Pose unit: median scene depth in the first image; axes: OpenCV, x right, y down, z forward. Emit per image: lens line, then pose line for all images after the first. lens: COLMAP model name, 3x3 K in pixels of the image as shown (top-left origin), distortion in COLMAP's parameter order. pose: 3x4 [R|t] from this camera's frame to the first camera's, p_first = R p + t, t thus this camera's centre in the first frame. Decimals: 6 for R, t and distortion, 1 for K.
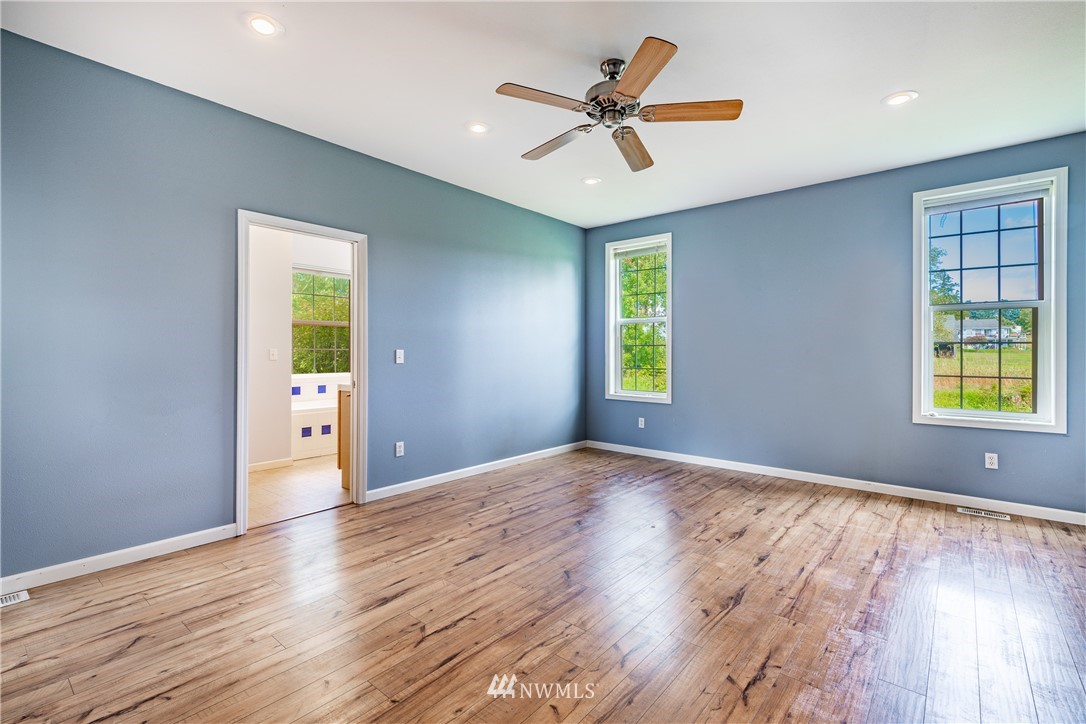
lens RADIAL K [[493.1, 0, 538.5], [0, 493.1, 356.2], [0, 0, 1]] dist [0.013667, 0.000042]
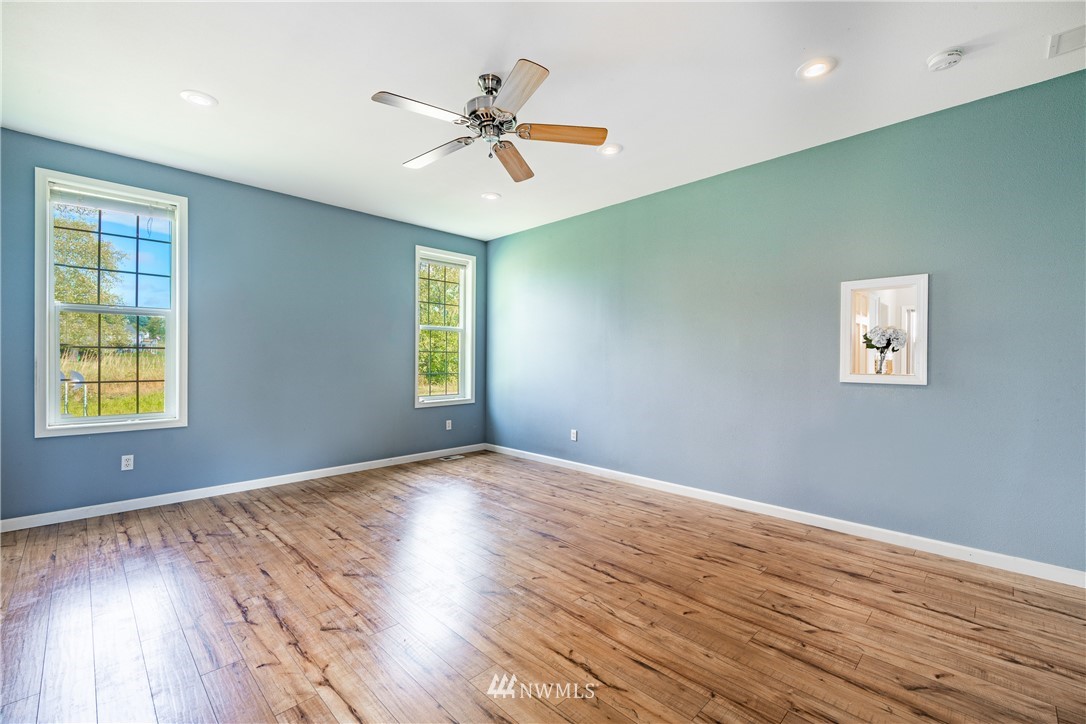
lens RADIAL K [[466.9, 0, 543.0], [0, 466.9, 362.0], [0, 0, 1]] dist [0.008050, -0.000179]
pose [[0.077825, -0.012912, 0.996883, -0.823137], [0.008253, 0.999890, 0.012306, -0.015621], [-0.996933, 0.007270, 0.077923, 0.809014]]
